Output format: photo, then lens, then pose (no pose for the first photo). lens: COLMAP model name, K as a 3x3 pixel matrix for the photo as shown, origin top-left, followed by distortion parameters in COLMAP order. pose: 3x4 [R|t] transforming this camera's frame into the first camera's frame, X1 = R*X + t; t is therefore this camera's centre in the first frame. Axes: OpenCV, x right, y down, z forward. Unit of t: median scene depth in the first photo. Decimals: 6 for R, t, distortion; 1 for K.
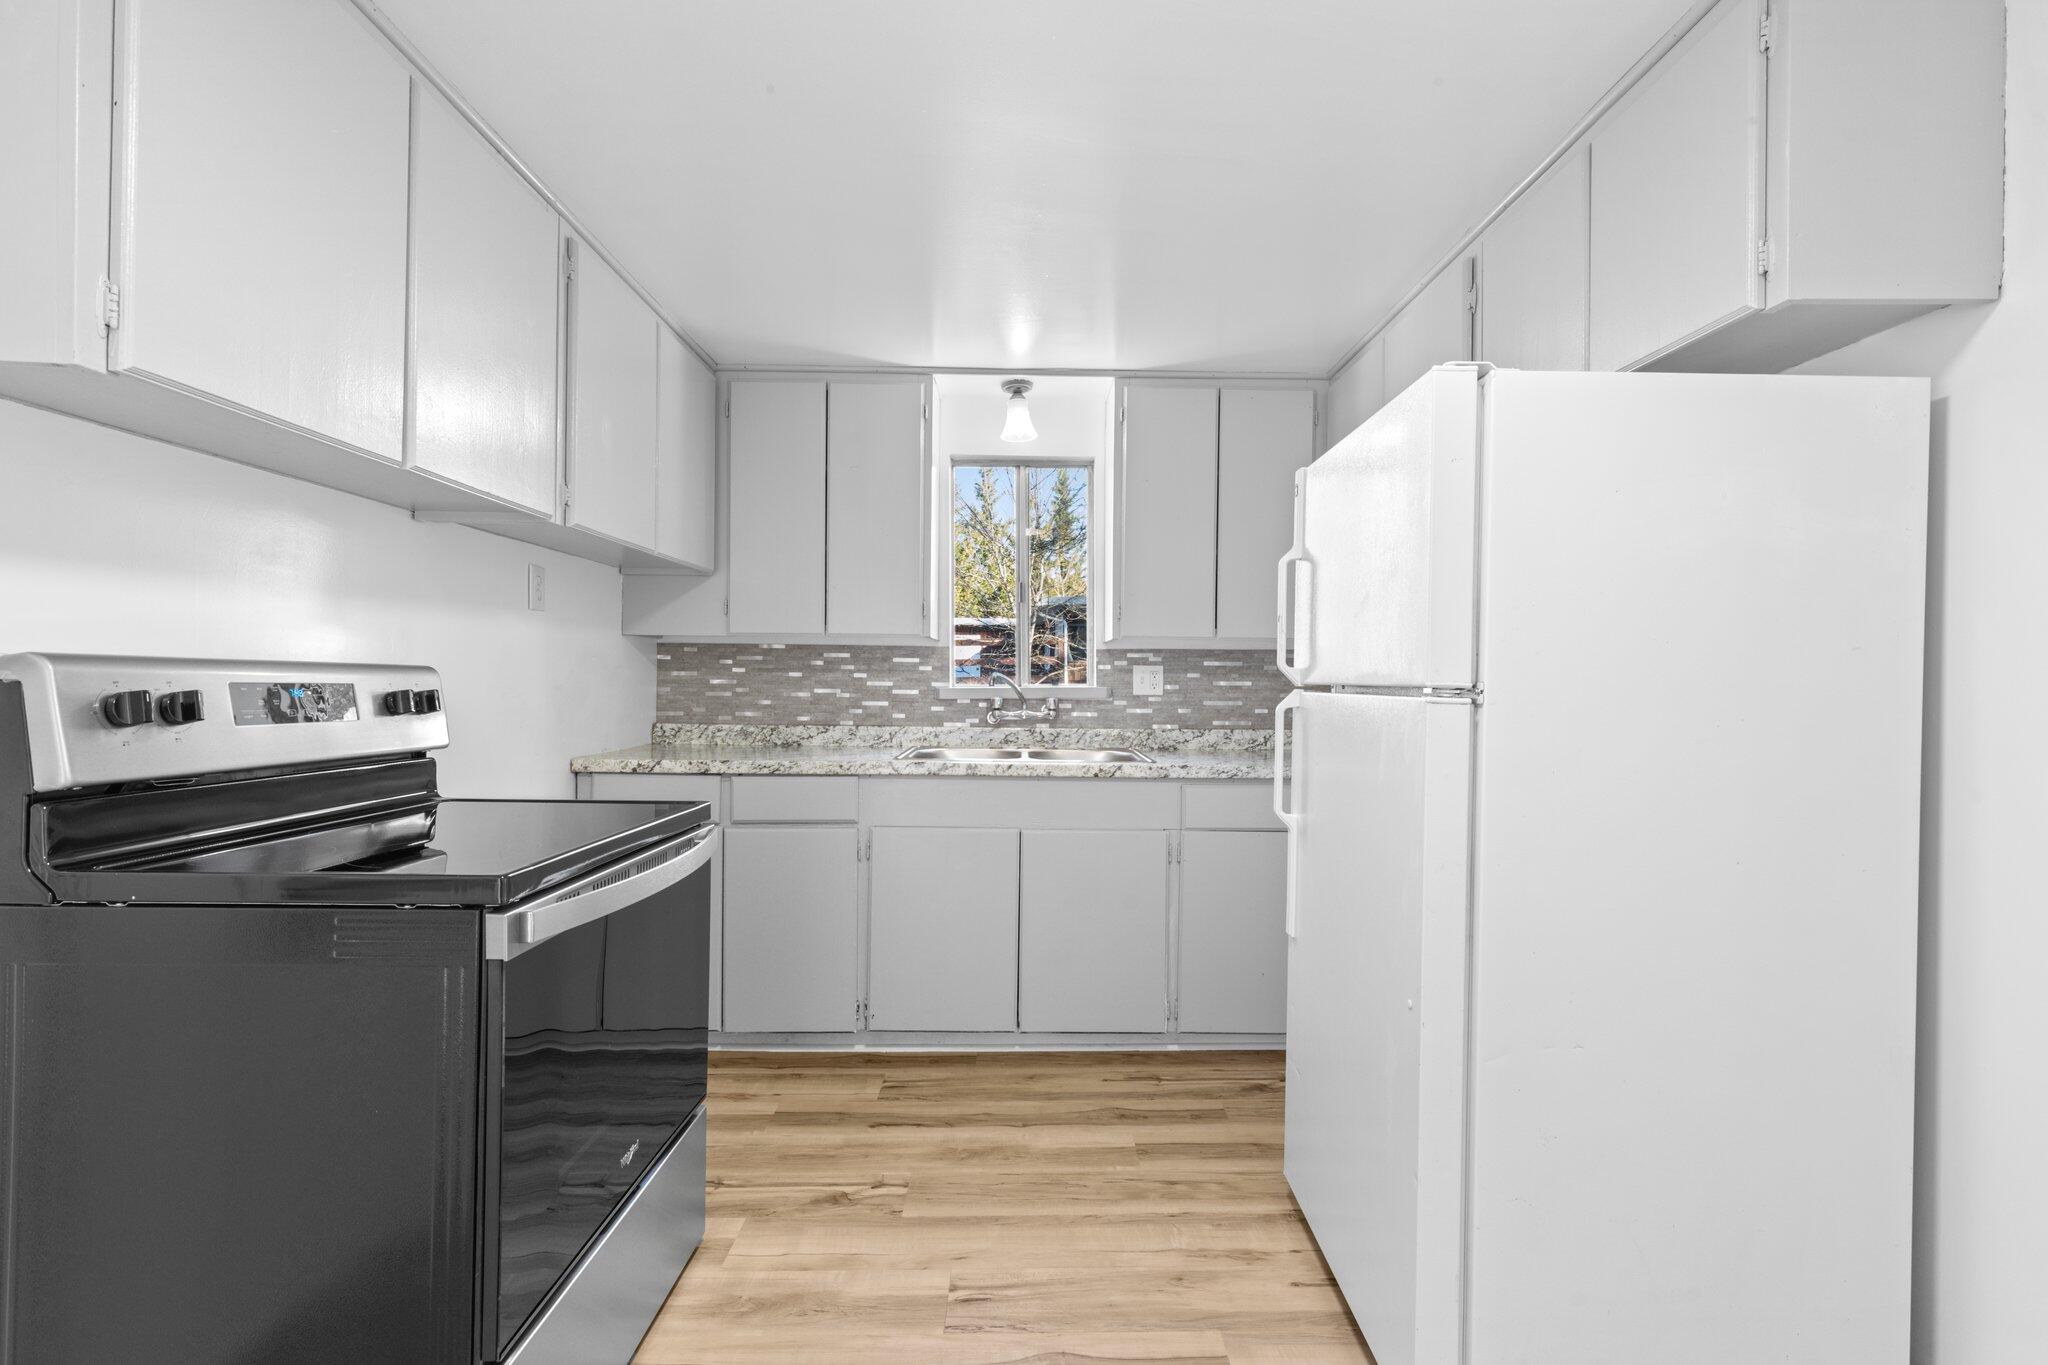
lens RADIAL K [[914.6, 0, 1032.0], [0, 914.6, 672.8], [0, 0, 1]] dist [0.011704, -0.002647]
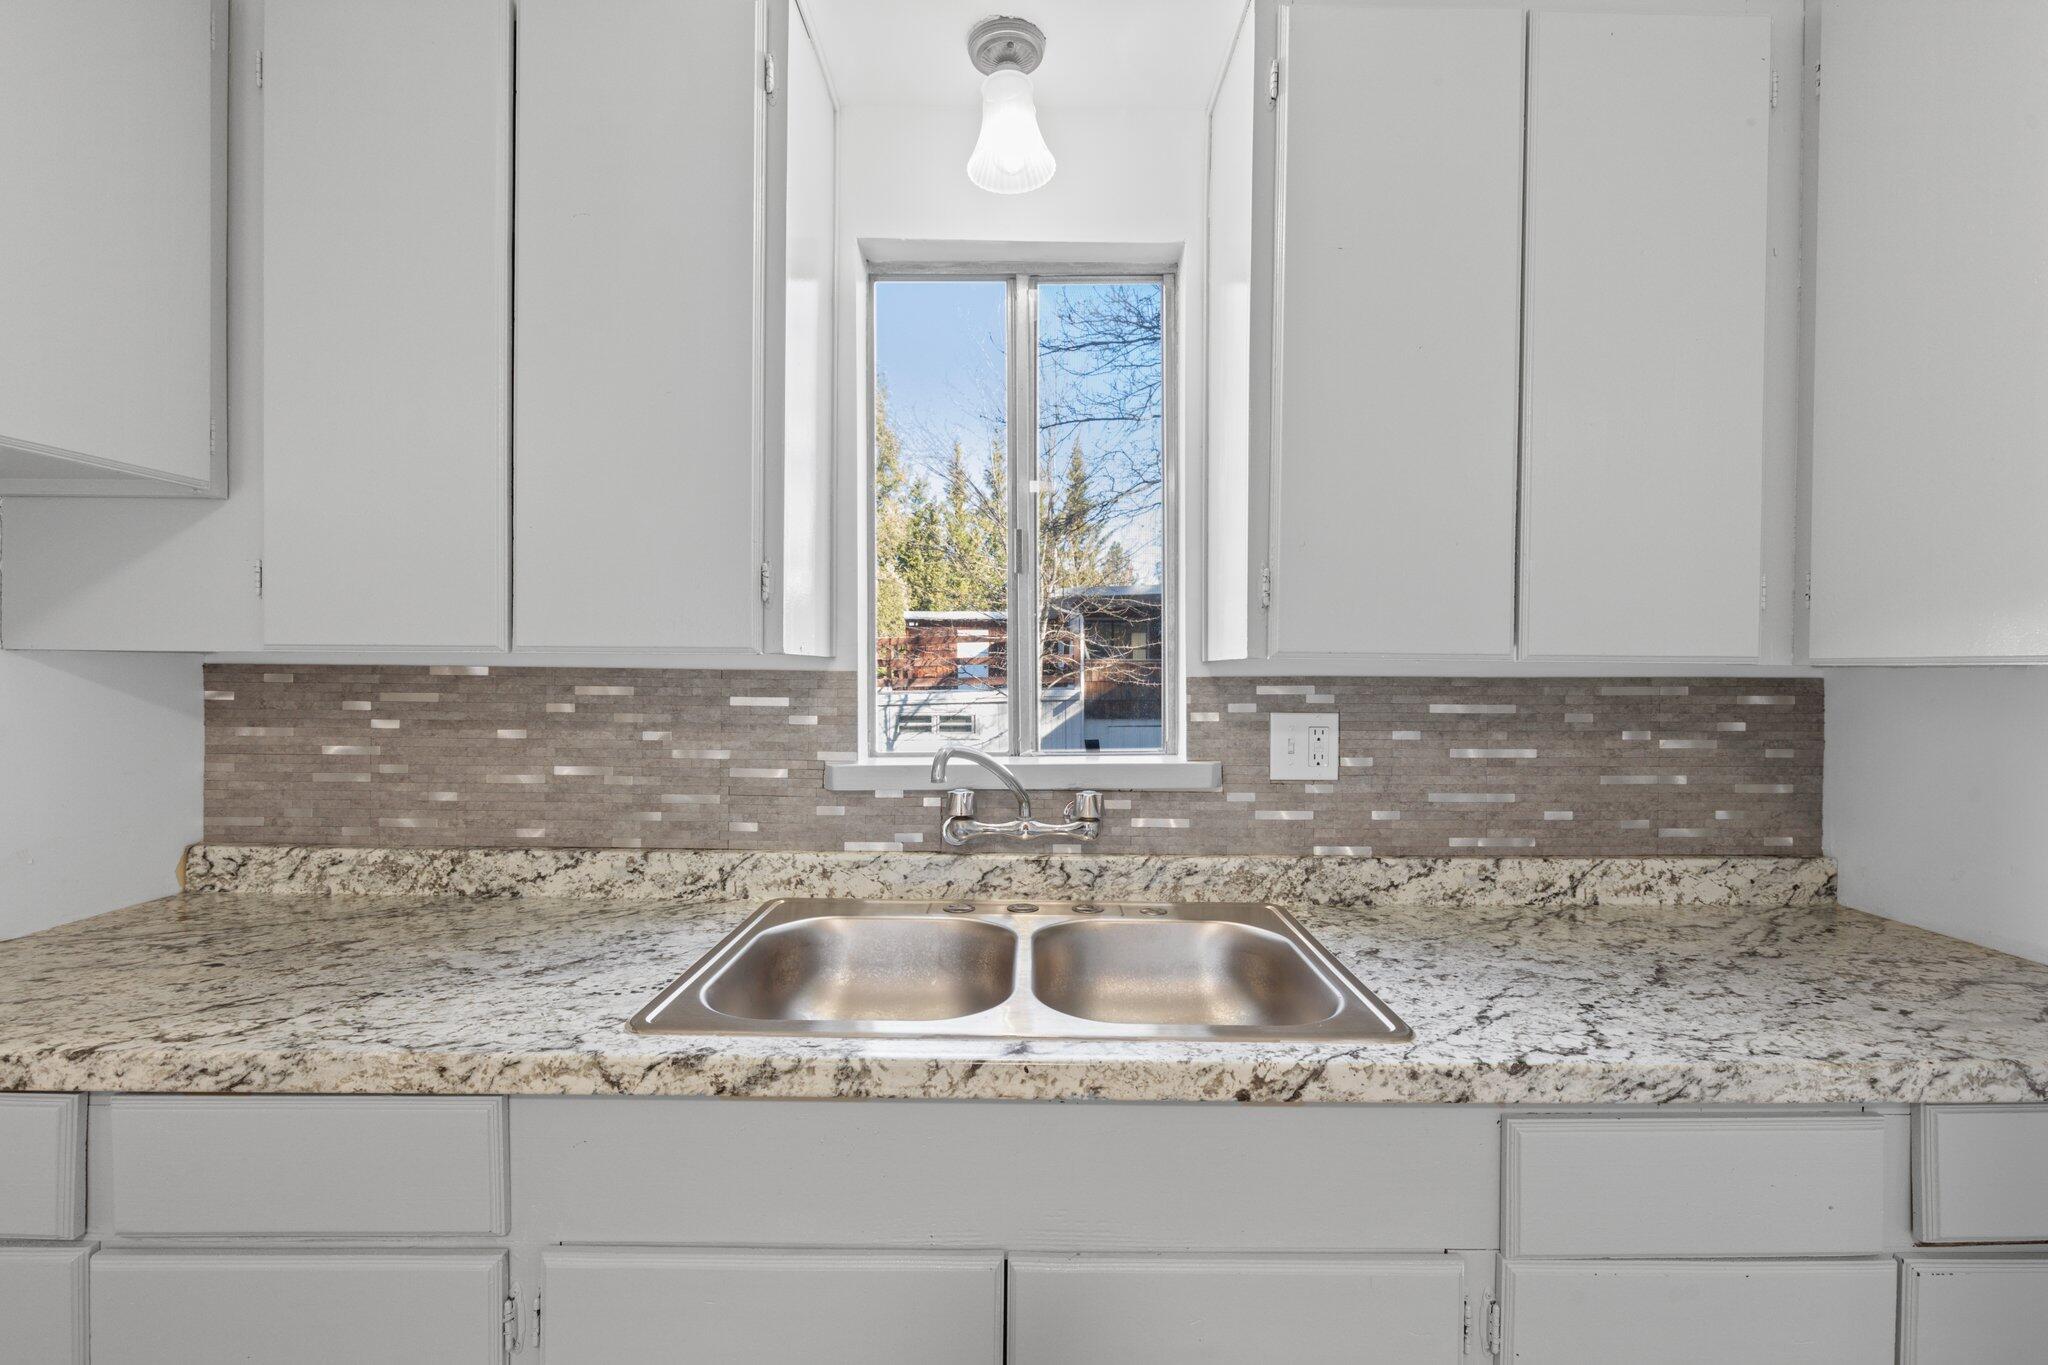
lens RADIAL K [[914.6, 0, 1026.4], [0, 914.6, 675.4], [0, 0, 1]] dist [0.011704, -0.002647]
pose [[0.999803, -0.000064, -0.019865, 0.000866], [0.000245, 0.999958, 0.009121, -0.030754], [0.019864, -0.009124, 0.999761, 0.558159]]
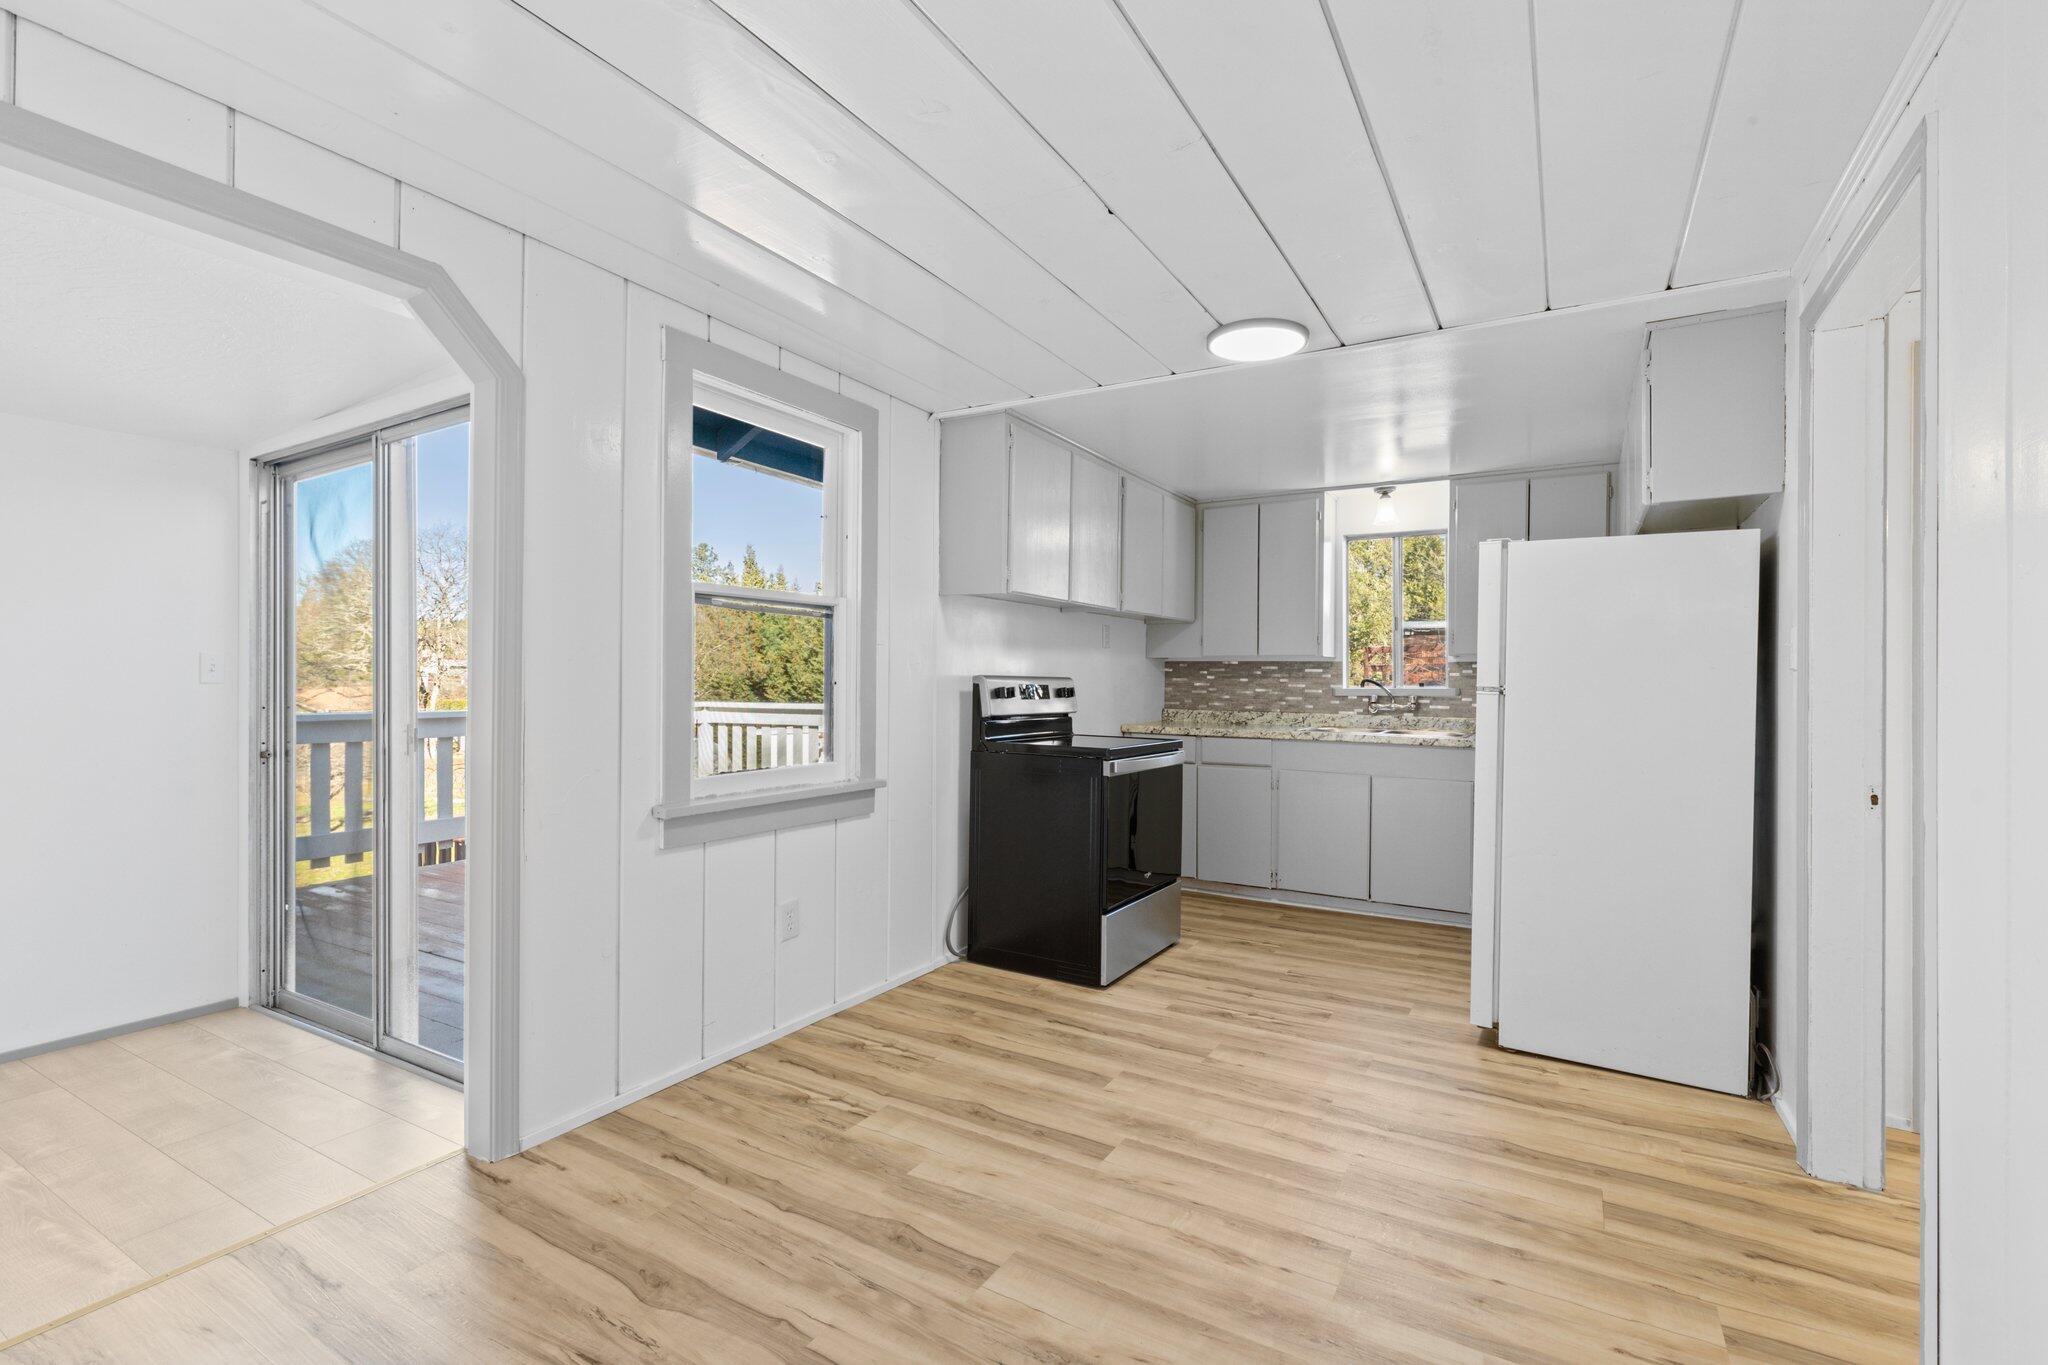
lens RADIAL K [[914.6, 0, 1039.7], [0, 914.6, 679.8], [0, 0, 1]] dist [0.011704, -0.002647]
pose [[0.859224, -0.000959, -0.511599, 0.257416], [0.002411, 0.999995, 0.002175, -0.002880], [0.511594, -0.003103, 0.859222, -0.571792]]
